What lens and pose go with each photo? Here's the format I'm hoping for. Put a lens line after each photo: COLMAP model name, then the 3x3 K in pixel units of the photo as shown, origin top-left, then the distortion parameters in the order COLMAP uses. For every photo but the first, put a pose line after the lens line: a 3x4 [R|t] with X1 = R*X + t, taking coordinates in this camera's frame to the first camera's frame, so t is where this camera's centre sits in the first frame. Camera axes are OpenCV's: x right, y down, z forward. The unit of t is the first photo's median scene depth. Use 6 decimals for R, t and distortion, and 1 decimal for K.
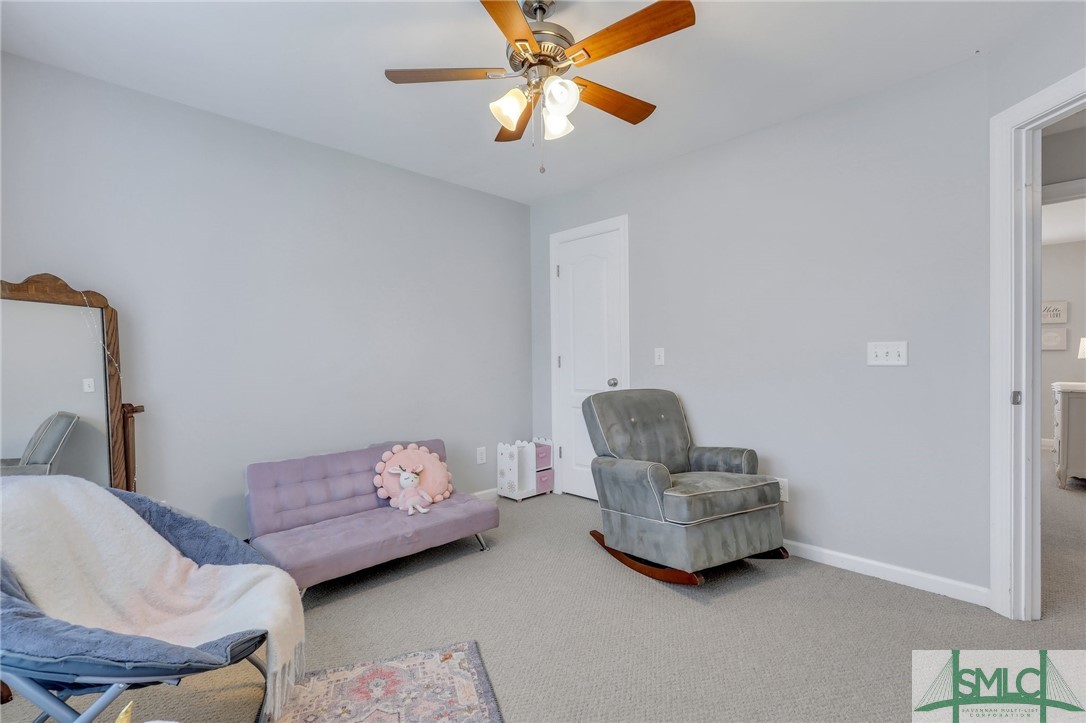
lens RADIAL K [[498.1, 0, 543.4], [0, 498.1, 363.3], [0, 0, 1]] dist [0.000634, -0.001198]
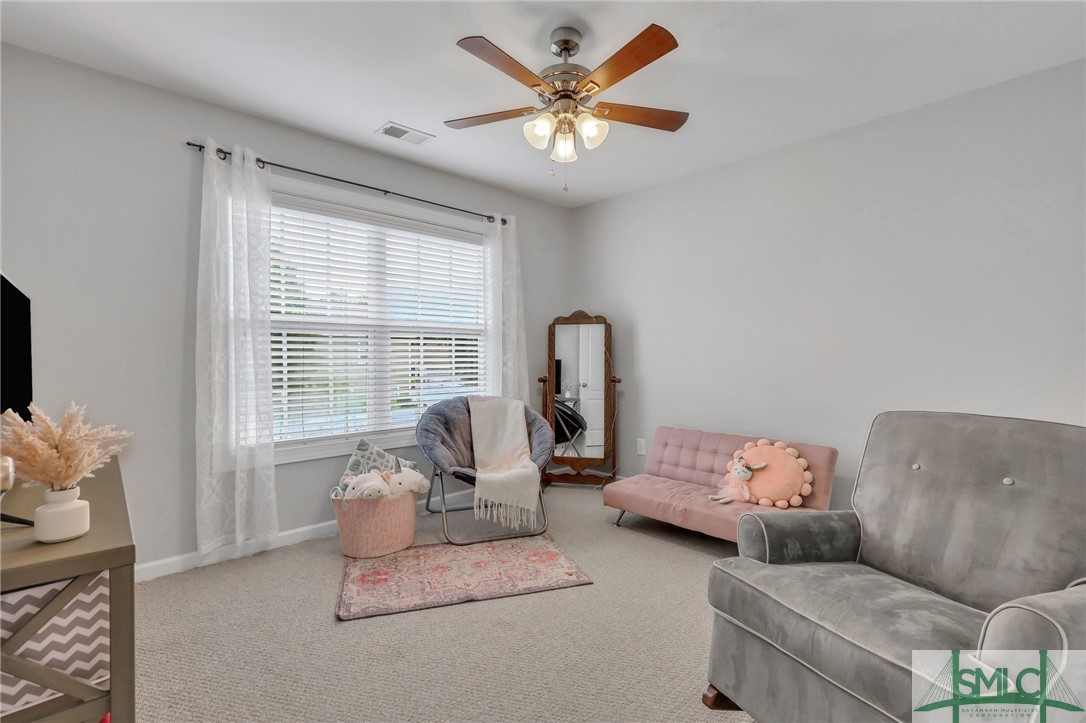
lens RADIAL K [[498.1, 0, 543.4], [0, 498.1, 357.9], [0, 0, 1]] dist [0.000634, -0.001198]
pose [[-0.023802, 0.020610, -0.999504, 0.987963], [-0.007679, 0.999754, 0.020798, -0.020151], [0.999687, 0.008171, -0.023638, 0.822510]]
